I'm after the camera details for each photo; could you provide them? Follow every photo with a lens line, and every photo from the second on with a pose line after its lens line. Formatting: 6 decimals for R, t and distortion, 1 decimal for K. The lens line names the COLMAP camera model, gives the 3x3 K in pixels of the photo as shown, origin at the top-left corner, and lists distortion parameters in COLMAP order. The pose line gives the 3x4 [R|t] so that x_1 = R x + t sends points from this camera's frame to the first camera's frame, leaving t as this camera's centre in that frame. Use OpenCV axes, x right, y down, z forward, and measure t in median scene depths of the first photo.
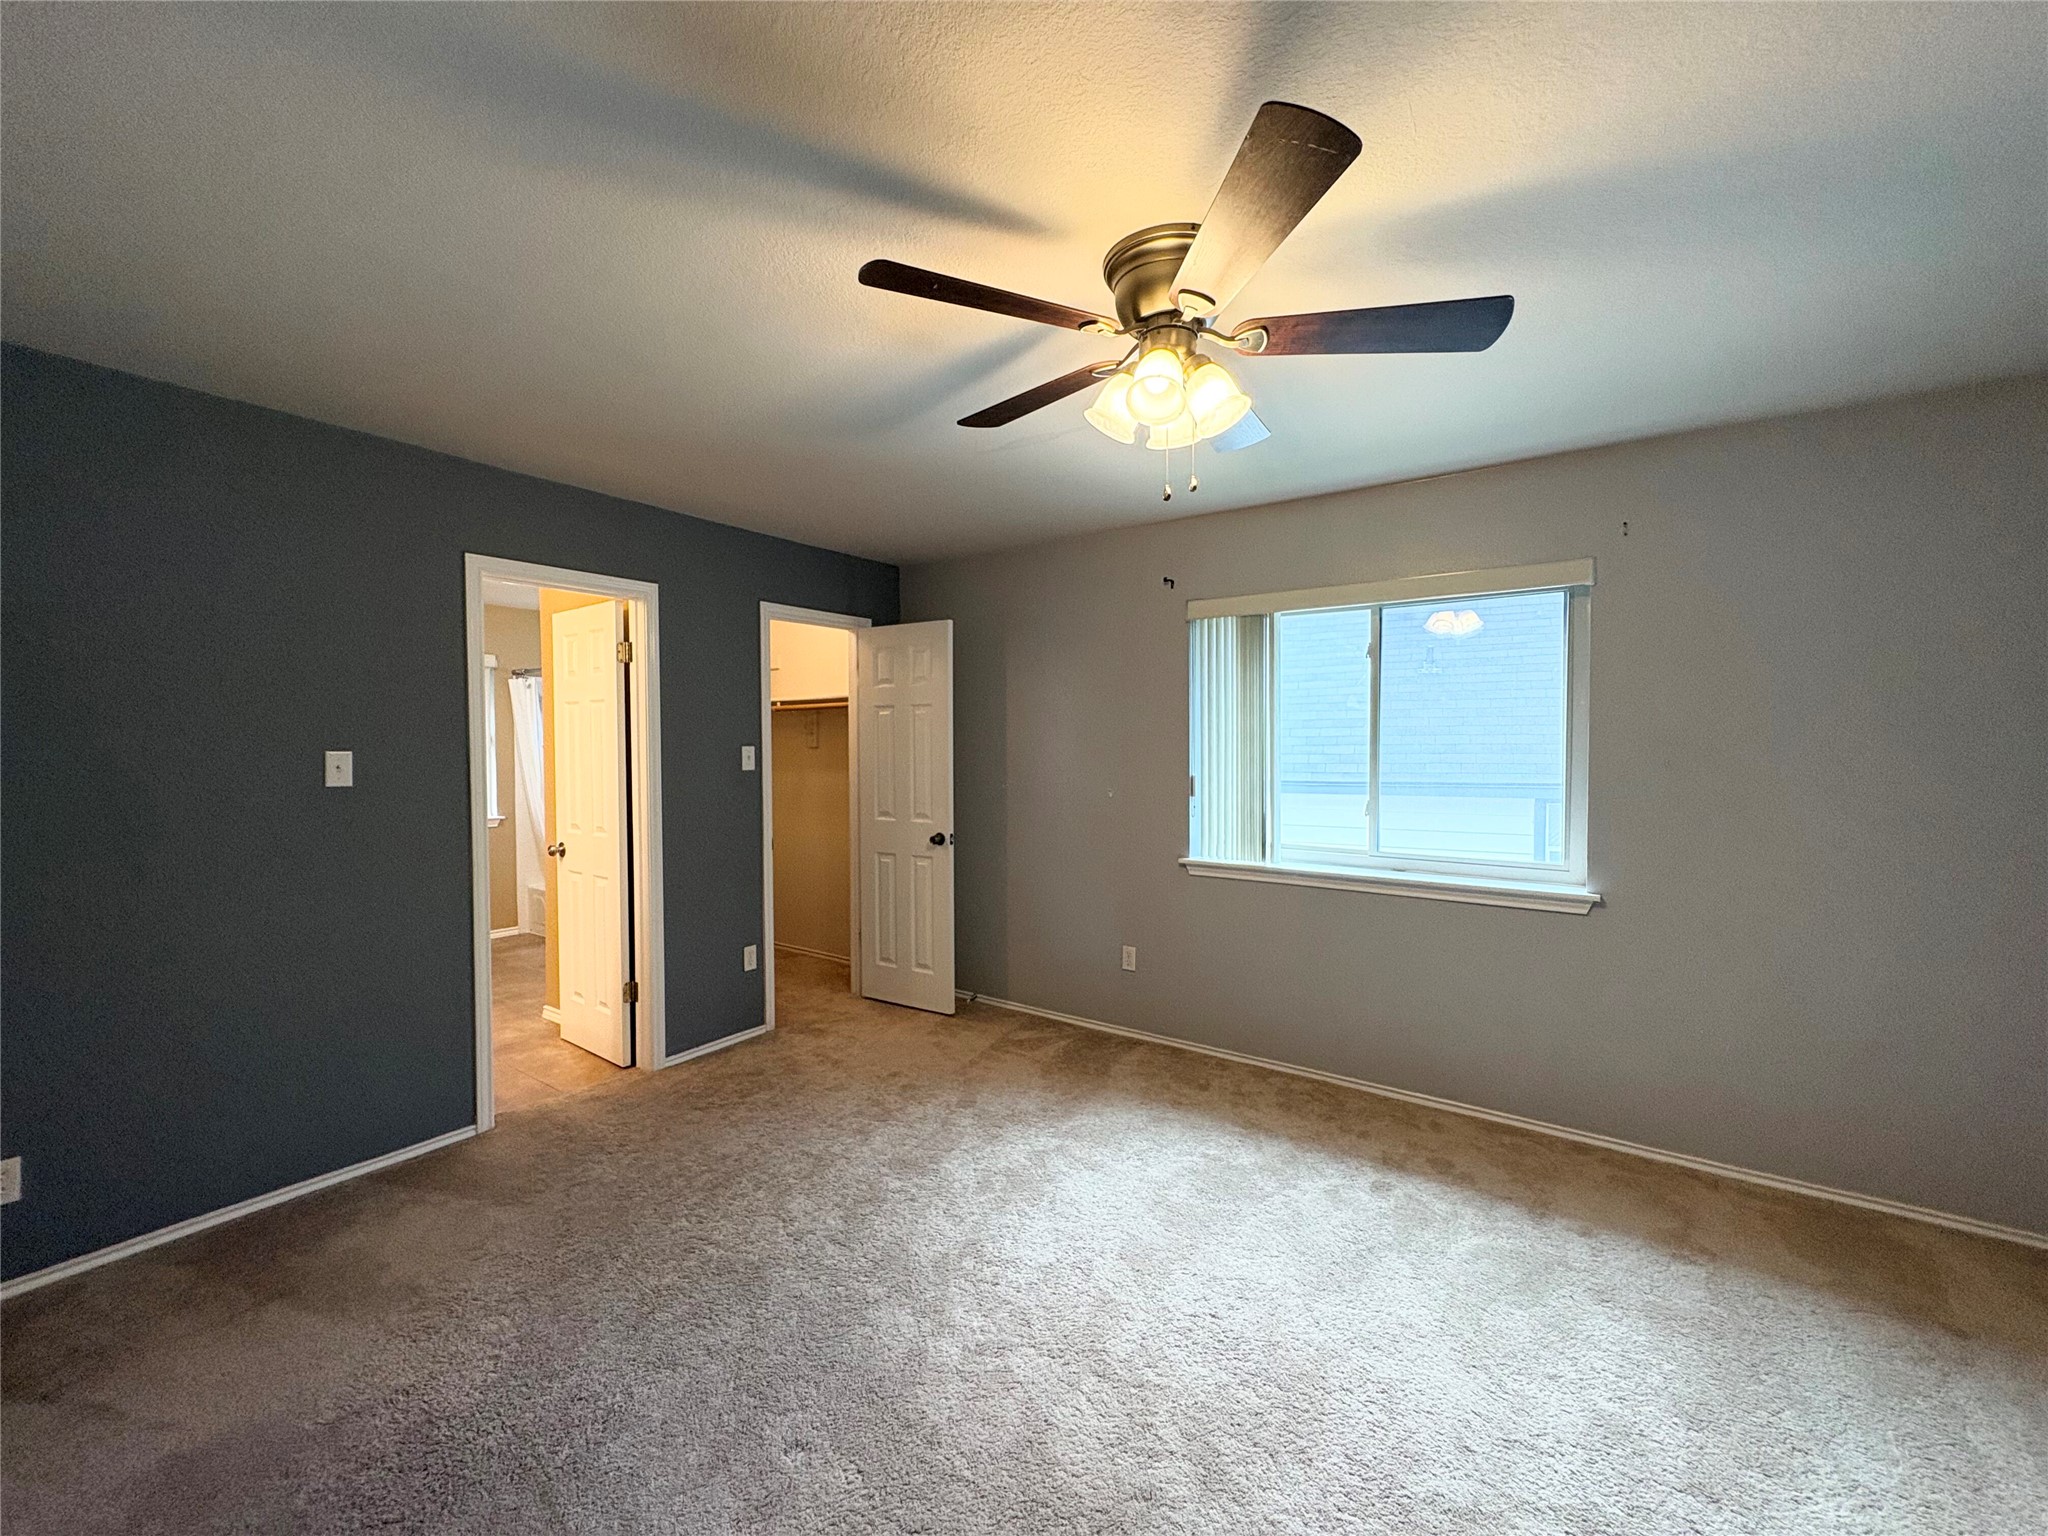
lens RADIAL K [[816.7, 0, 1023.7], [0, 816.7, 762.6], [0, 0, 1]] dist [-0.001223, 0.000100]
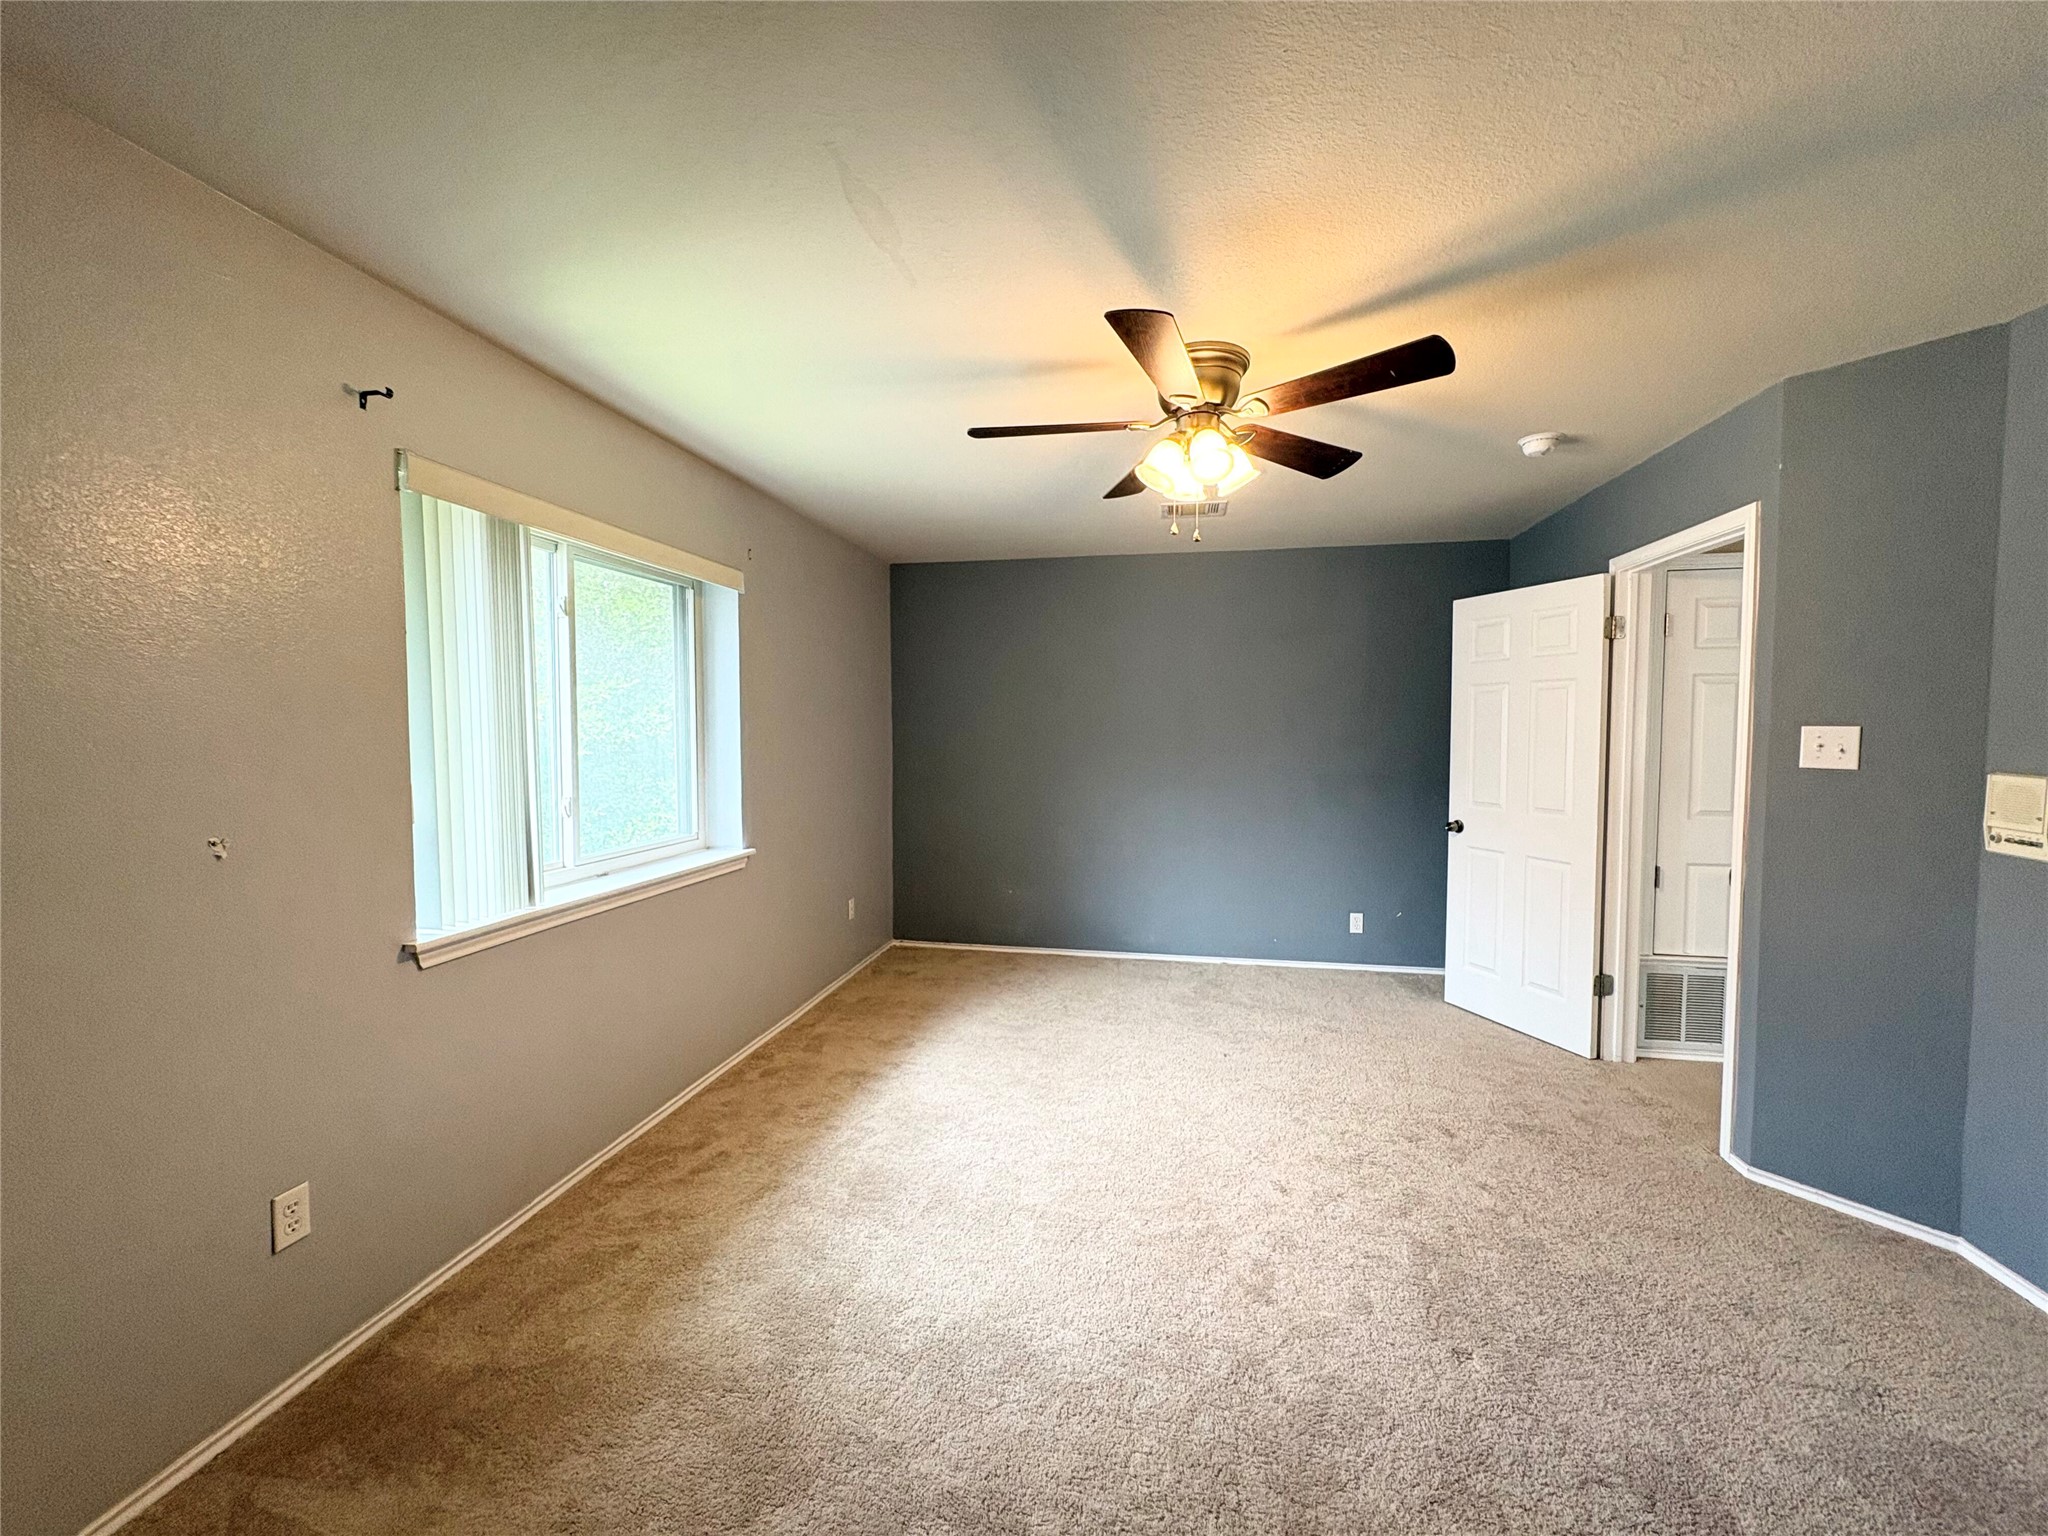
lens RADIAL K [[816.7, 0, 1018.2], [0, 816.7, 762.2], [0, 0, 1]] dist [-0.001223, 0.000100]
pose [[-0.407293, -0.046448, 0.912116, -0.476510], [0.008403, 0.998473, 0.054598, -0.027329], [-0.913259, 0.029902, -0.406281, 0.930011]]
